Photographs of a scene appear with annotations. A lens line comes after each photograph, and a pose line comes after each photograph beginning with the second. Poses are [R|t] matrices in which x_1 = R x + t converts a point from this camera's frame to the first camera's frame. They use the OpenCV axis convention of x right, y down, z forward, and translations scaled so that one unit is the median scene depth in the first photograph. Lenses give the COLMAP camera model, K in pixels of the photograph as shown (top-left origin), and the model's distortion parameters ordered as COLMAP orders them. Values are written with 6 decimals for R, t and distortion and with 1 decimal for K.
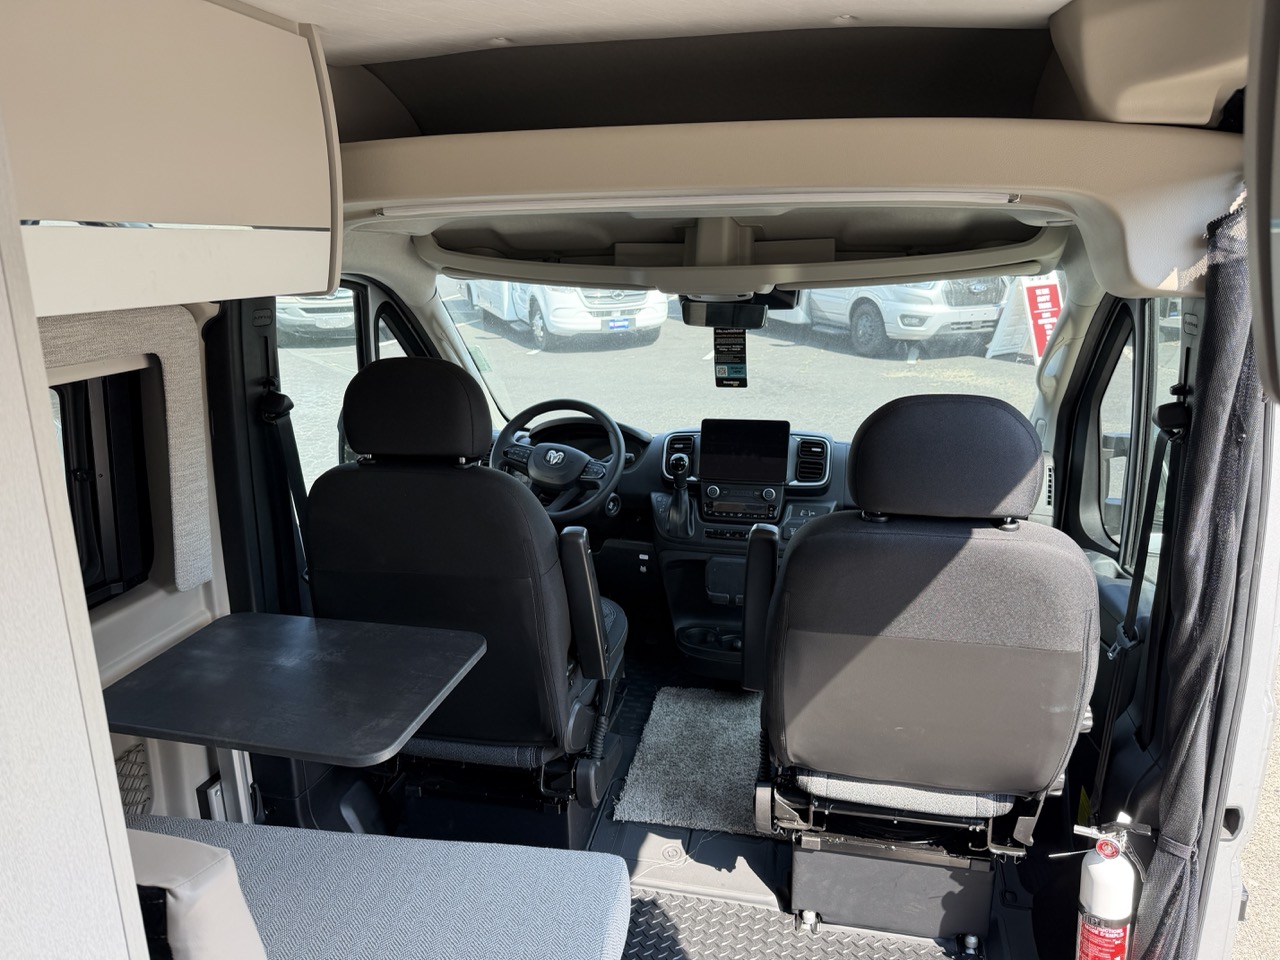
lens RADIAL K [[923.0, 0, 618.0], [0, 923.0, 452.2], [0, 0, 1]] dist [0.060981, -0.084368]
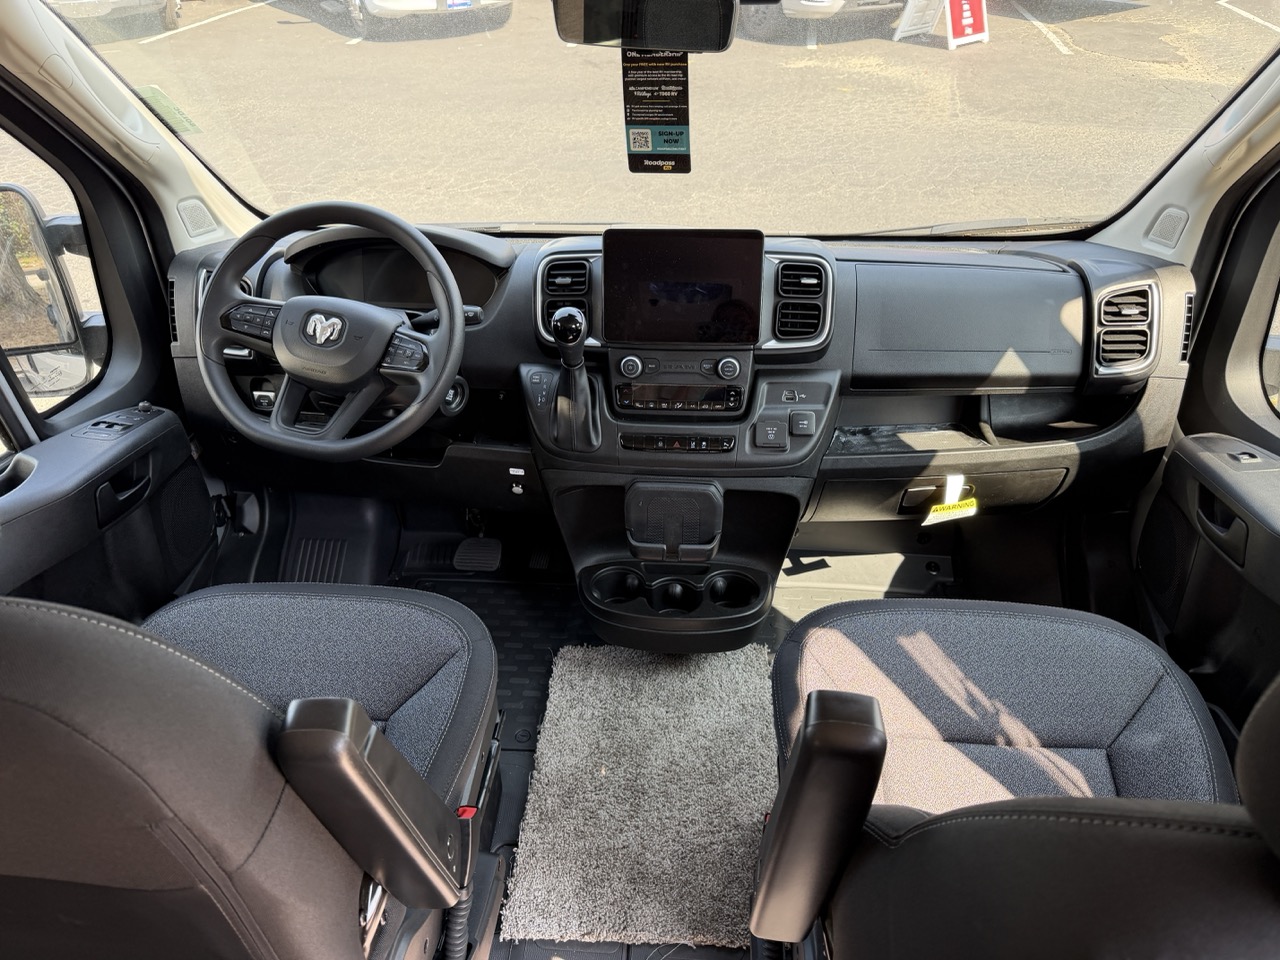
lens RADIAL K [[923.0, 0, 649.9], [0, 923.0, 483.6], [0, 0, 1]] dist [0.060981, -0.084368]
pose [[0.984658, -0.089402, 0.149856, 0.024898], [0.033424, 0.939513, 0.340878, -0.085542], [-0.171266, -0.330639, 0.928087, 0.471495]]
